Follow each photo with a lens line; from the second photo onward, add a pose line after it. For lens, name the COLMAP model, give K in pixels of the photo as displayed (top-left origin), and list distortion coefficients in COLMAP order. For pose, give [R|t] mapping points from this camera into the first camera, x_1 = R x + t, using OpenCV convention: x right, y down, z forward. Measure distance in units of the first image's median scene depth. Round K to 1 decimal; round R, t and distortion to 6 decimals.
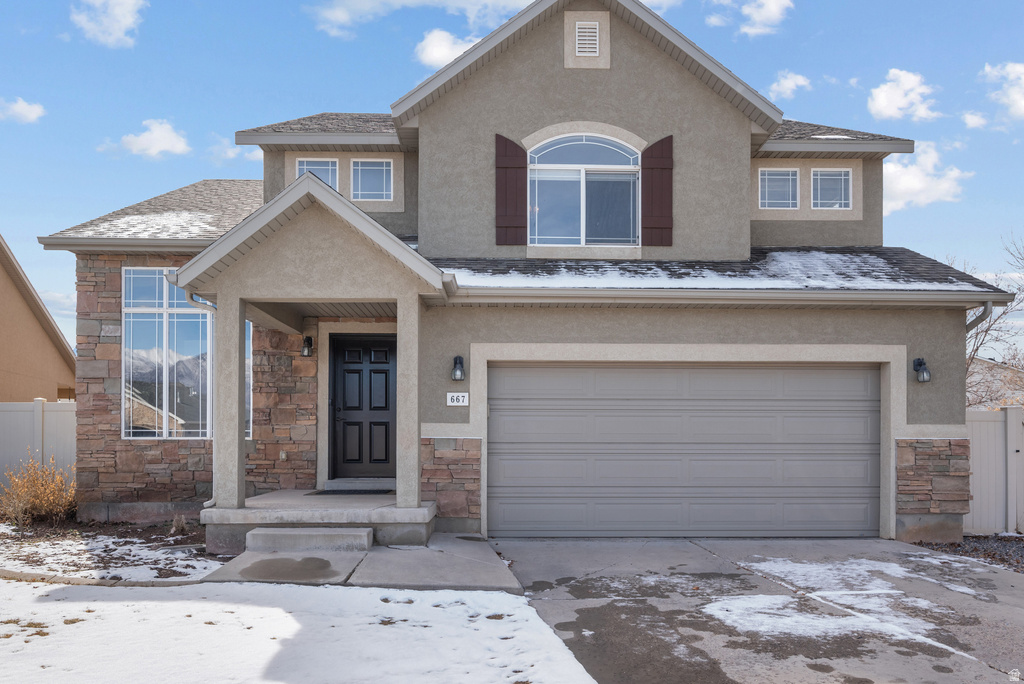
lens RADIAL K [[739.6, 0, 512.1], [0, 739.6, 437.4], [0, 0, 1]] dist [0.000127, -0.000250]
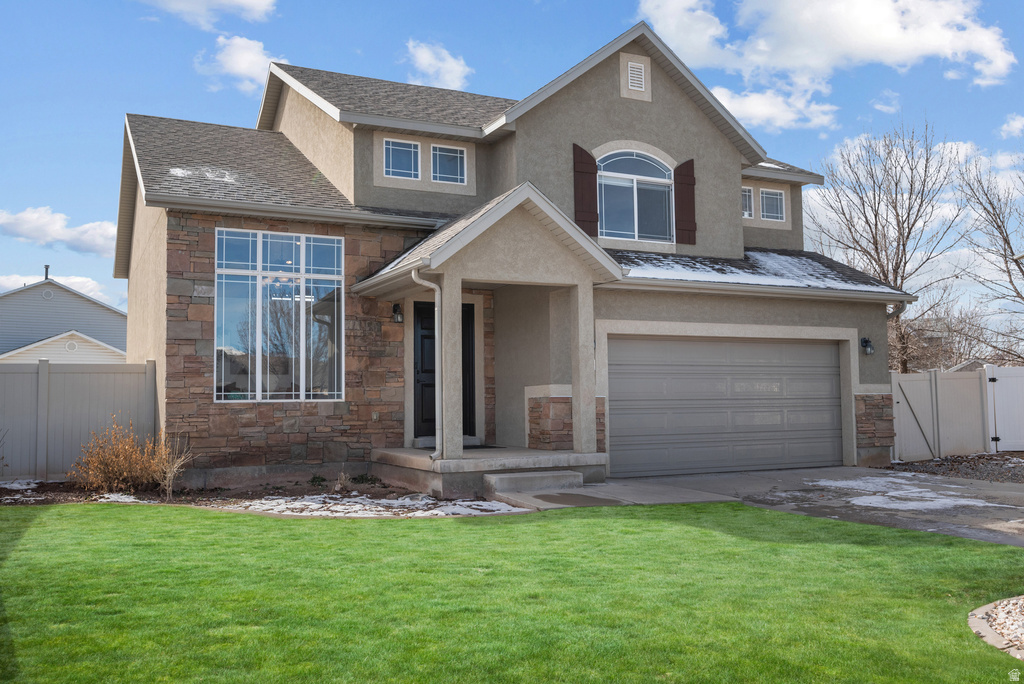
lens RADIAL K [[888.4, 0, 512.0], [0, 888.4, 342.0], [0, 0, 1]] dist [-0.003599, -0.001137]
pose [[0.908739, 0.015893, 0.417063, -0.706554], [0.011931, 0.997877, -0.064021, 0.002679], [-0.417195, 0.063154, 0.906620, -0.244549]]
